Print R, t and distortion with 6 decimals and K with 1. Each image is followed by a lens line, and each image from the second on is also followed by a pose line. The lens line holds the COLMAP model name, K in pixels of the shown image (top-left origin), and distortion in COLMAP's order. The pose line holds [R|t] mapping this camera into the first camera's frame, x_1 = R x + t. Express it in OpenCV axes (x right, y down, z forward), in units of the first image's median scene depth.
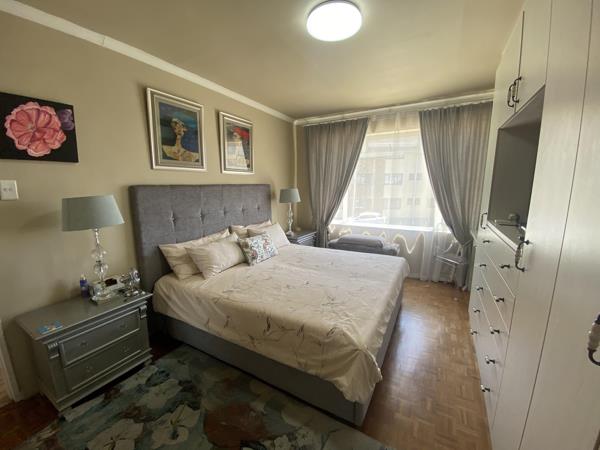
lens RADIAL K [[247.4, 0, 295.2], [0, 247.4, 222.8], [0, 0, 1]] dist [0.002224, -0.003433]
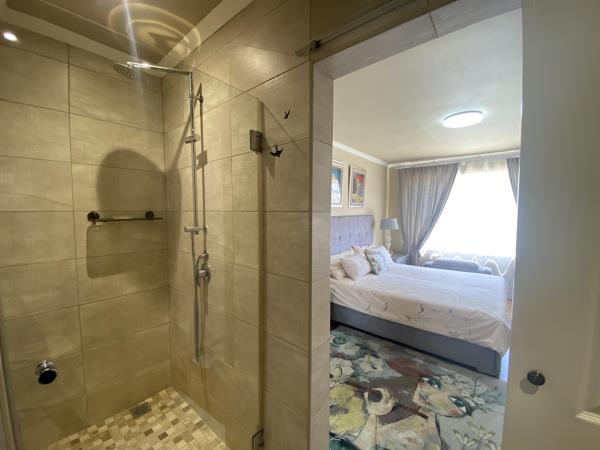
lens RADIAL K [[247.4, 0, 295.4], [0, 247.4, 222.1], [0, 0, 1]] dist [0.002224, -0.003433]
pose [[0.984149, 0.019728, -0.176242, -0.442366], [-0.039178, 0.993425, -0.107573, 0.054143], [0.172961, 0.112773, 0.978451, -0.499195]]
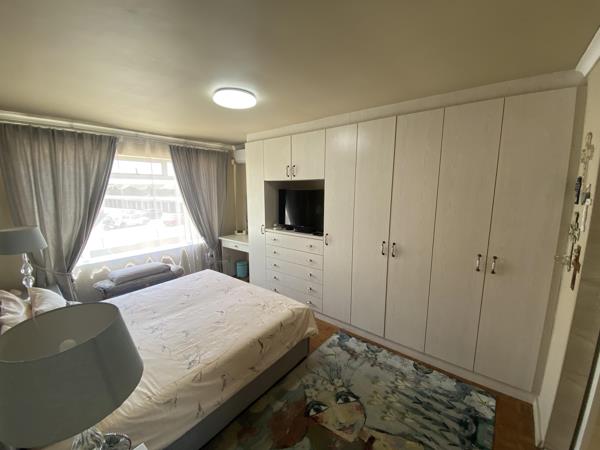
lens RADIAL K [[247.4, 0, 303.6], [0, 247.4, 222.0], [0, 0, 1]] dist [0.002224, -0.003433]
pose [[0.134397, -0.132989, 0.981963, -0.830741], [0.155176, 0.981552, 0.111695, -0.187761], [-0.978702, 0.137366, 0.152555, 0.383741]]
